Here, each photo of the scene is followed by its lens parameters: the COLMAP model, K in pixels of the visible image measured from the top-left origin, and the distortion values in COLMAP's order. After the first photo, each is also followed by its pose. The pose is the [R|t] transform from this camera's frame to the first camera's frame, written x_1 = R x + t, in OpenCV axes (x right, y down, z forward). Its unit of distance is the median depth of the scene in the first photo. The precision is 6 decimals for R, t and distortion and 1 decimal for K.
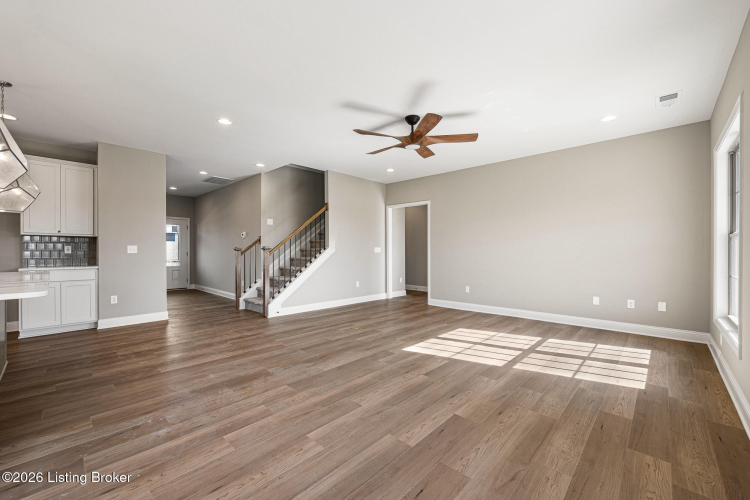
lens RADIAL K [[306.1, 0, 373.4], [0, 306.1, 253.1], [0, 0, 1]] dist [-0.001668, -0.000014]
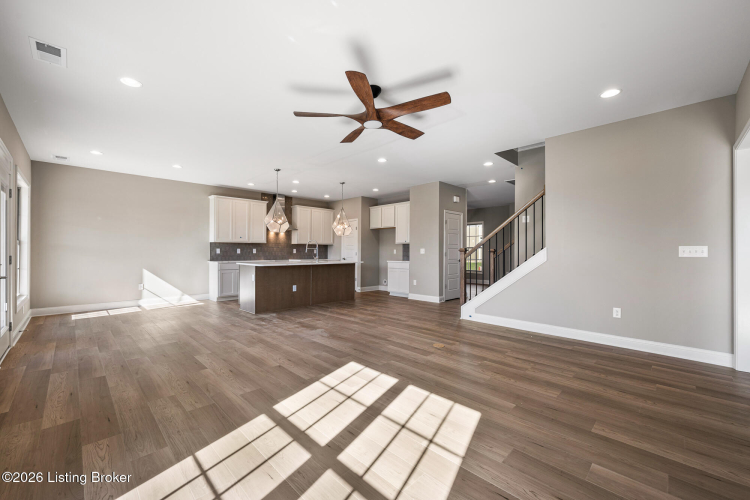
lens RADIAL K [[306.1, 0, 373.4], [0, 306.1, 253.1], [0, 0, 1]] dist [-0.001668, -0.000014]
pose [[-0.031943, 0.005055, -0.999477, 1.044524], [-0.010853, 0.999927, 0.005404, -0.011212], [0.999431, 0.011020, -0.031886, 1.145819]]
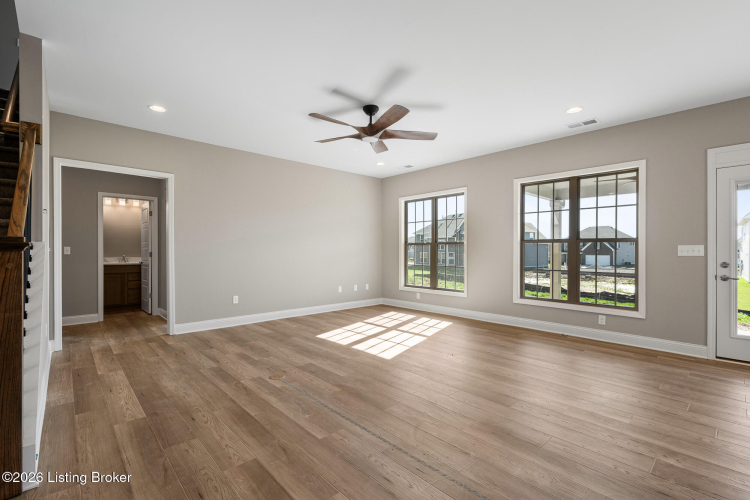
lens RADIAL K [[338.8, 0, 375.0], [0, 338.8, 250.0], [0, 0, 1]] dist [-0.007881, 0.000226]
pose [[0.068228, 0.005549, 0.997654, -0.983064], [0.005780, 0.999966, -0.005957, -0.007392], [-0.997653, 0.006173, 0.068194, 1.020474]]
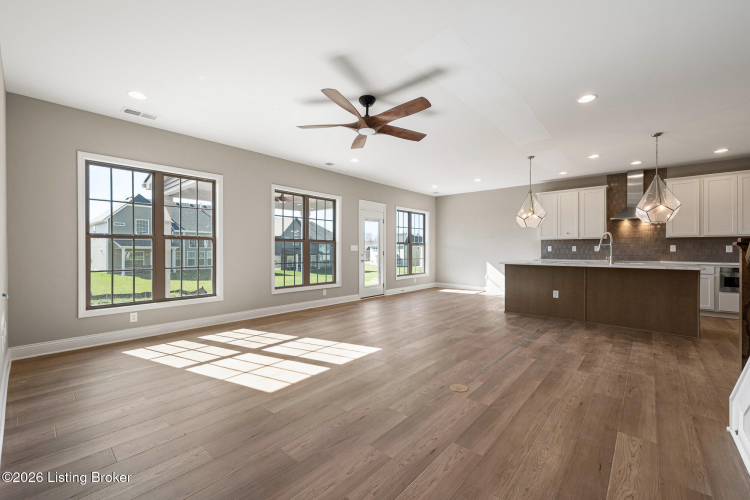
lens RADIAL K [[310.1, 0, 372.1], [0, 310.1, 248.6], [0, 0, 1]] dist [0.002011, 0.000098]
pose [[-0.999653, -0.001272, -0.026300, 0.155455], [-0.001509, 0.999958, 0.008990, -0.019829], [0.026288, 0.009026, -0.999614, 2.107744]]
